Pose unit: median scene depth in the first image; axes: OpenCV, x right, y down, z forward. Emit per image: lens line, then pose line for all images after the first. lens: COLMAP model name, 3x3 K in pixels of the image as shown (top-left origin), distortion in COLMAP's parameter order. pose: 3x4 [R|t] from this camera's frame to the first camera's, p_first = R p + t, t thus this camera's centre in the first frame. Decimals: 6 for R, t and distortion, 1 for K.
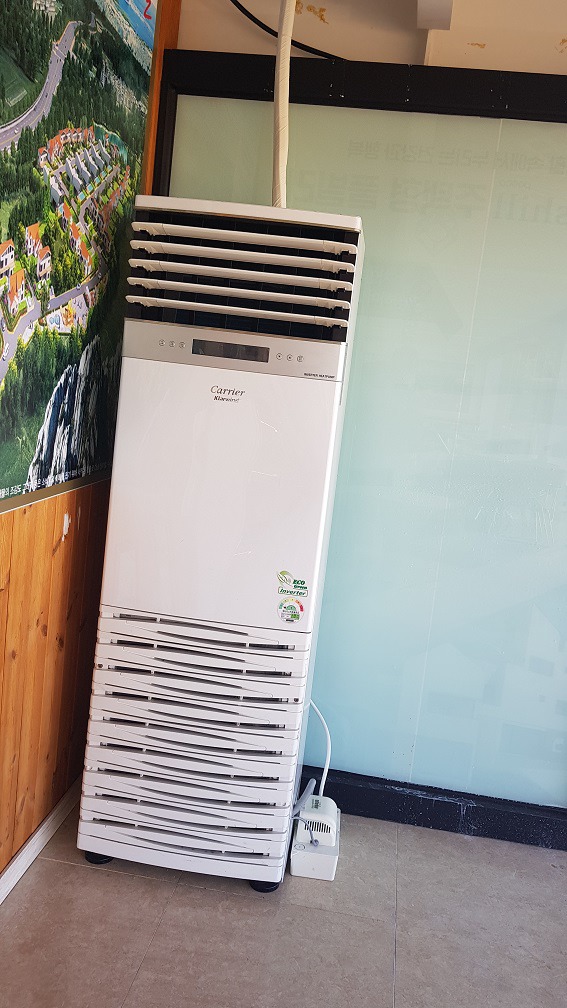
lens RADIAL K [[692.0, 0, 286.3], [0, 692.0, 465.0], [0, 0, 1]] dist [0.003139, -0.039234]
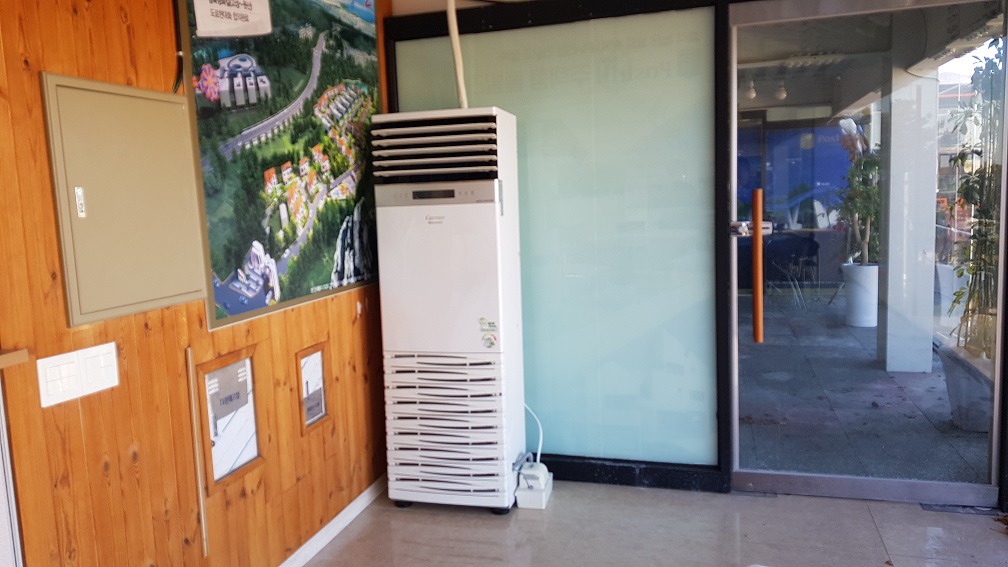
lens RADIAL K [[692.0, 0, 504.0], [0, 692.0, 283.5], [0, 0, 1]] dist [0.003139, -0.039234]
pose [[0.977247, -0.132155, -0.165904, 0.346494], [0.129493, 0.991218, -0.026809, 0.124410], [0.167990, 0.004716, 0.985777, -0.675721]]
